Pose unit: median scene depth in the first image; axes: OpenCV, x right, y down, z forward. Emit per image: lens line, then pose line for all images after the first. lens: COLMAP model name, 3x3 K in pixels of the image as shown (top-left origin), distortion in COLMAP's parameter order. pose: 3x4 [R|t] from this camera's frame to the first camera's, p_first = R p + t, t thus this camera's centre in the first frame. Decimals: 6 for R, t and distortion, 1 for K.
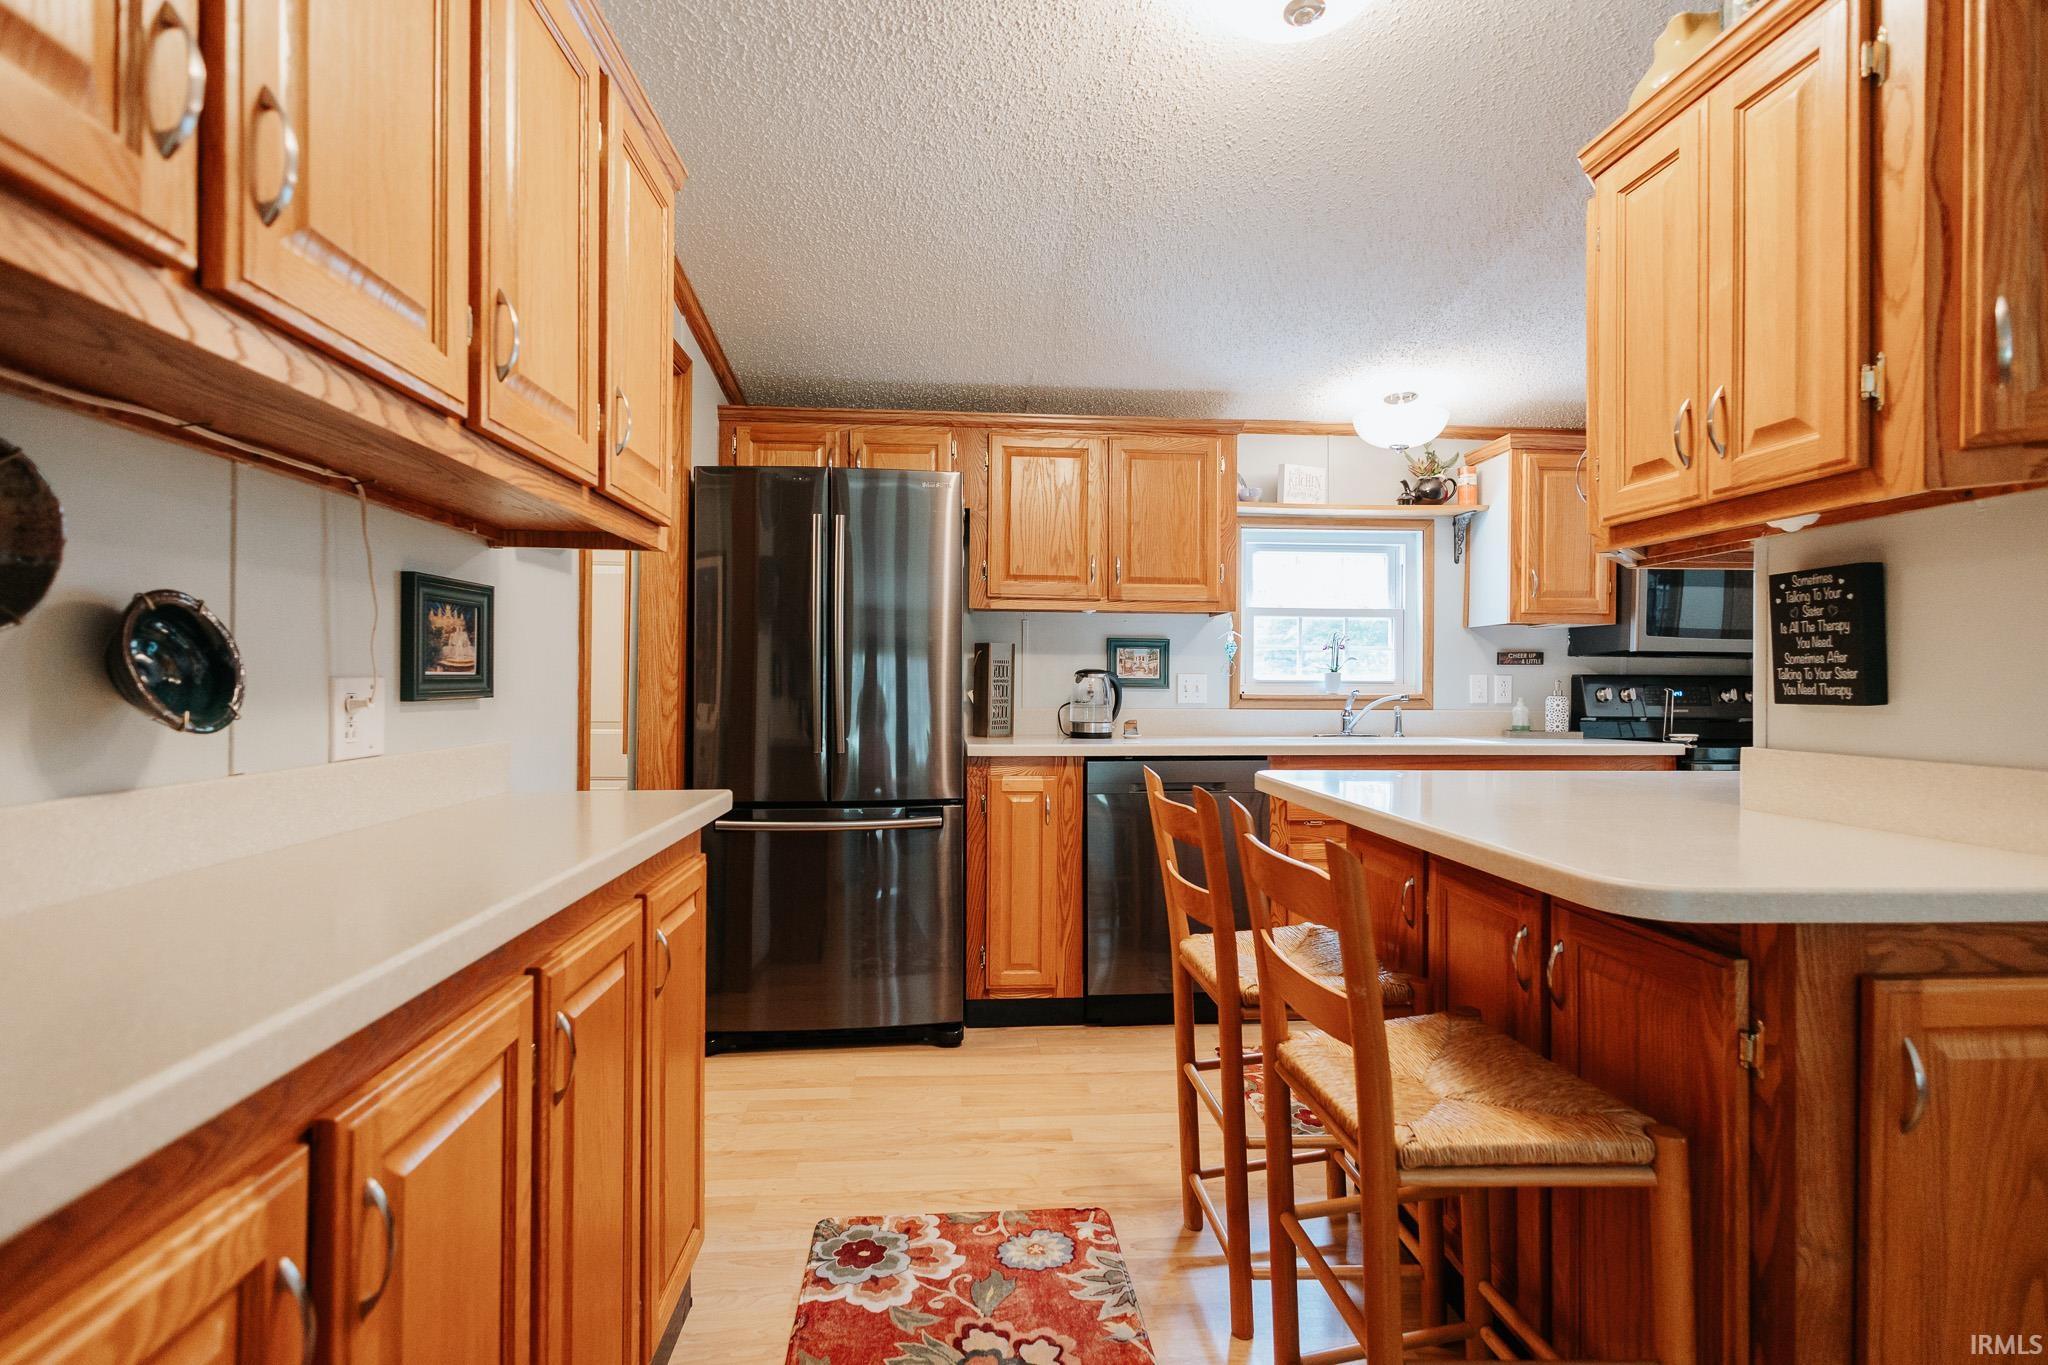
lens RADIAL K [[931.3, 0, 1022.7], [0, 931.3, 669.9], [0, 0, 1]] dist [-0.000419, -0.001334]
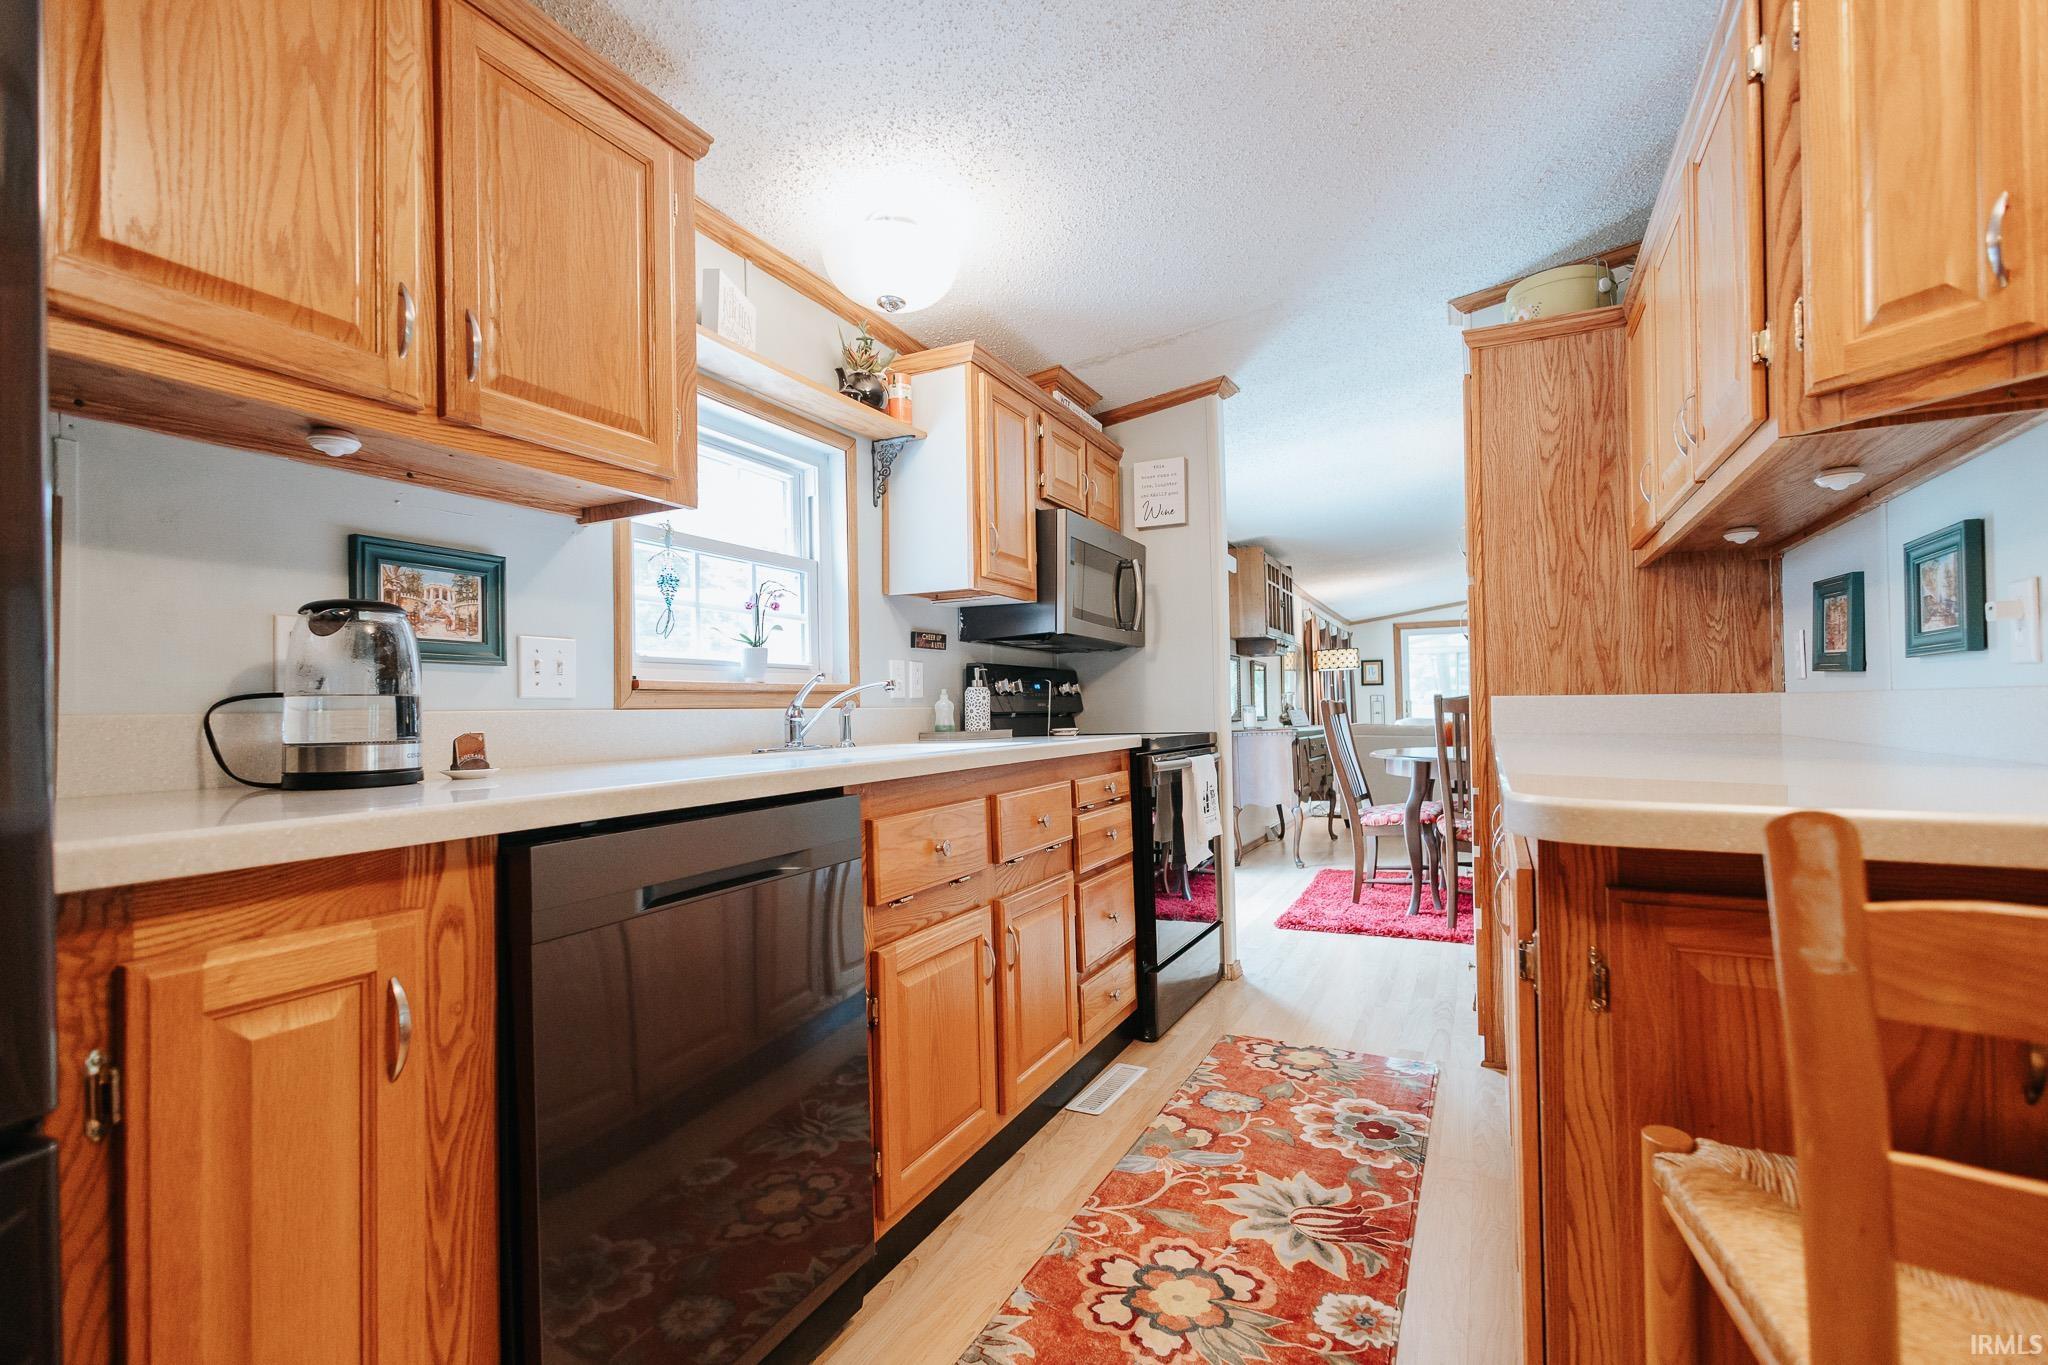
lens RADIAL K [[931.3, 0, 1034.2], [0, 931.3, 688.2], [0, 0, 1]] dist [-0.000419, -0.001334]
pose [[0.503172, 0.005483, 0.864169, -0.106444], [0.004741, 0.999947, -0.009105, 0.037387], [-0.864173, 0.008678, 0.503120, 0.561524]]
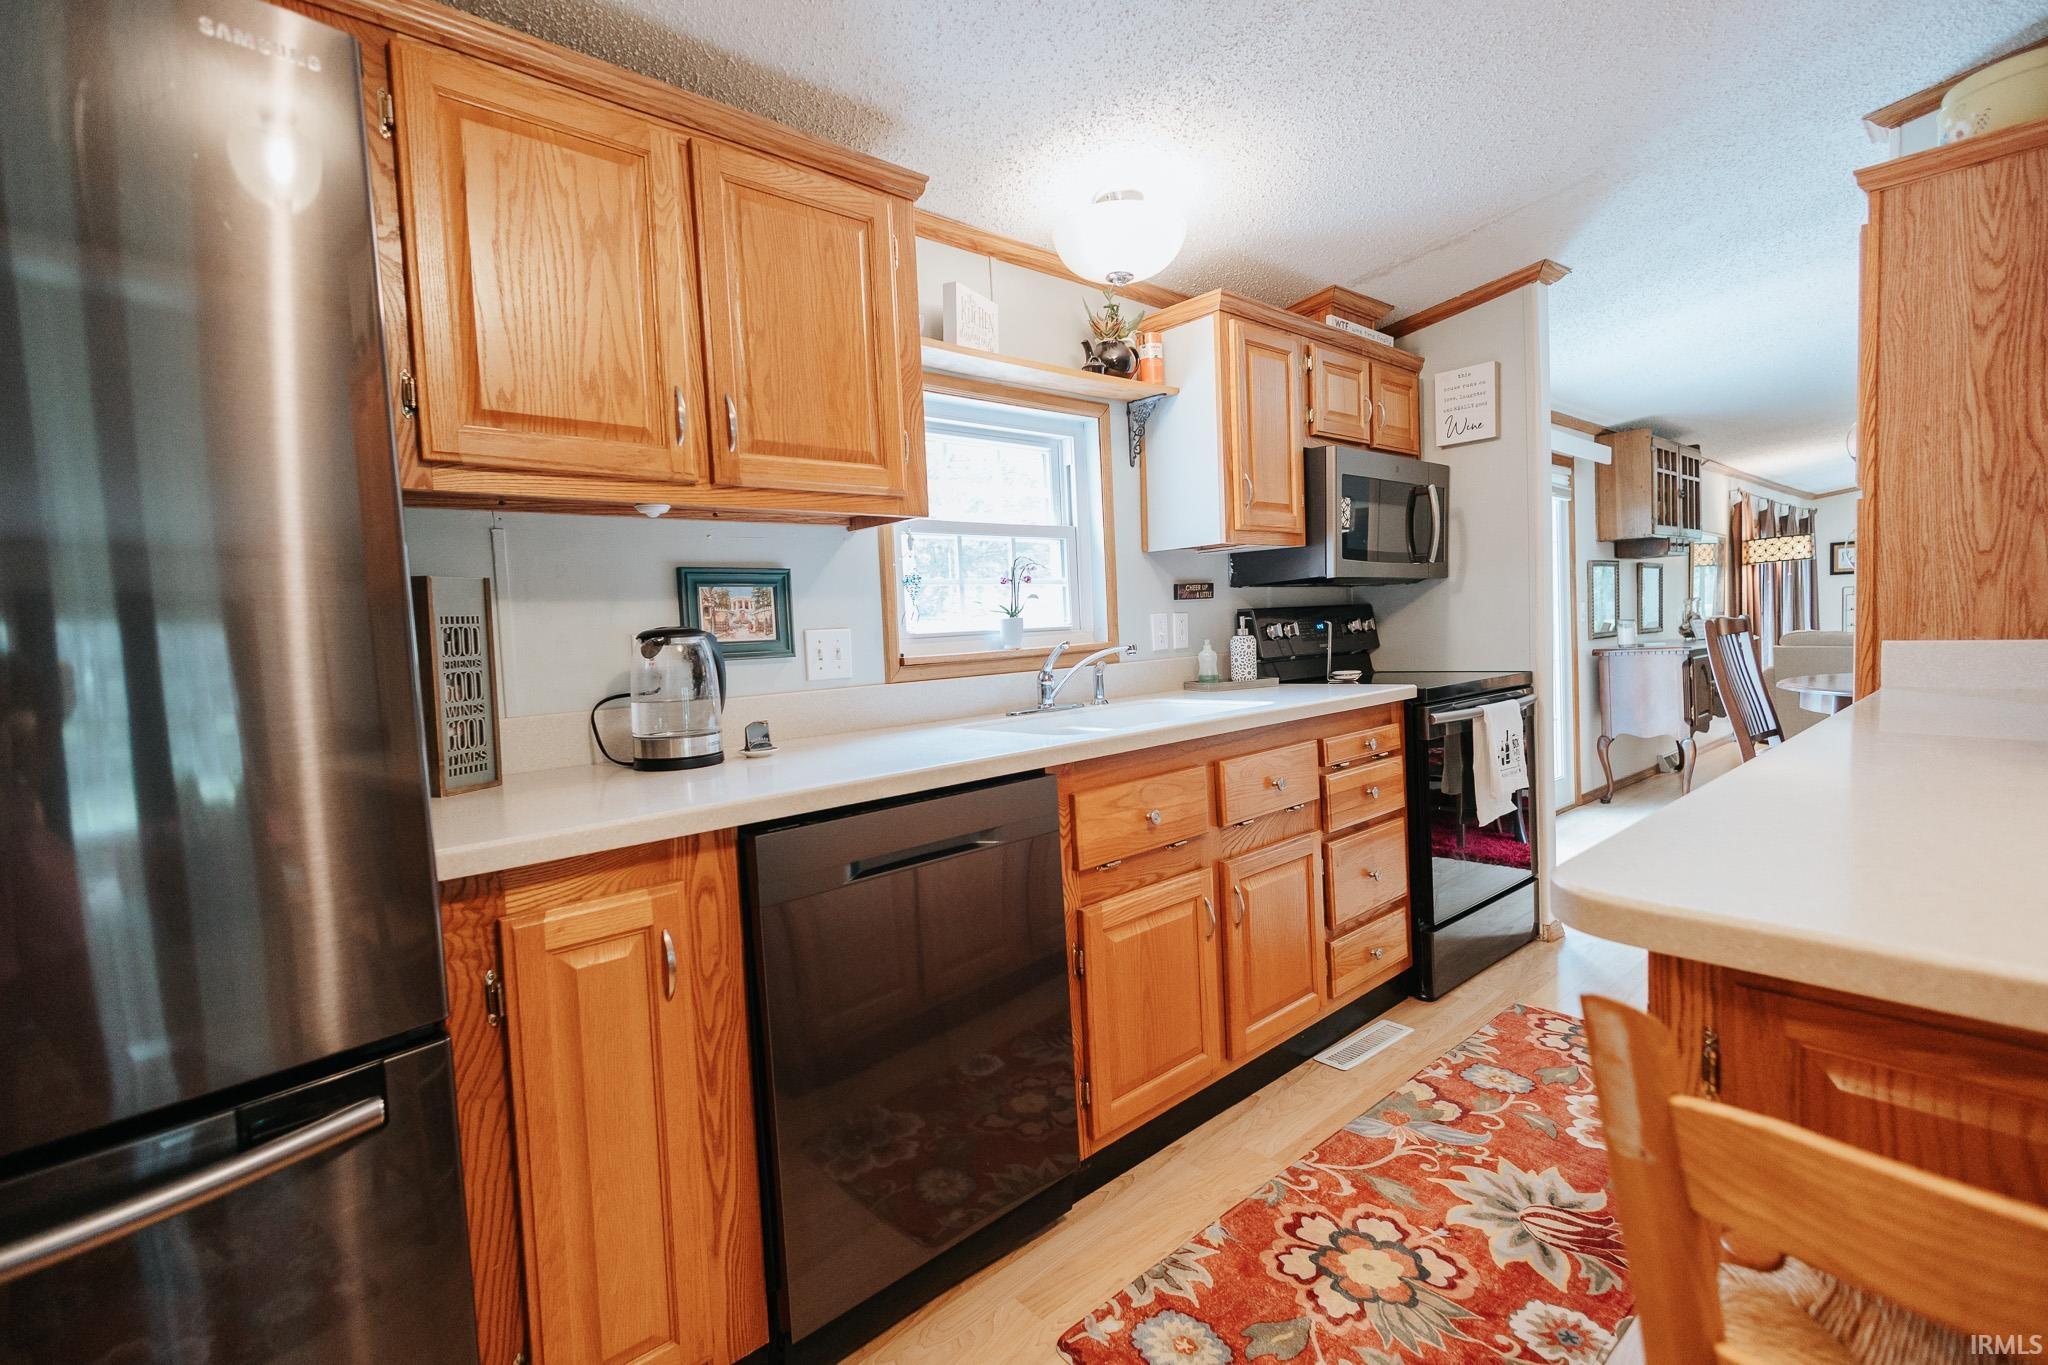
lens RADIAL K [[931.3, 0, 1021.8], [0, 931.3, 674.5], [0, 0, 1]] dist [-0.000419, -0.001334]
pose [[0.796999, -0.074529, 0.599365, -0.073589], [0.038977, 0.996636, 0.072099, -0.004532], [-0.602722, -0.034101, 0.797222, 0.476494]]
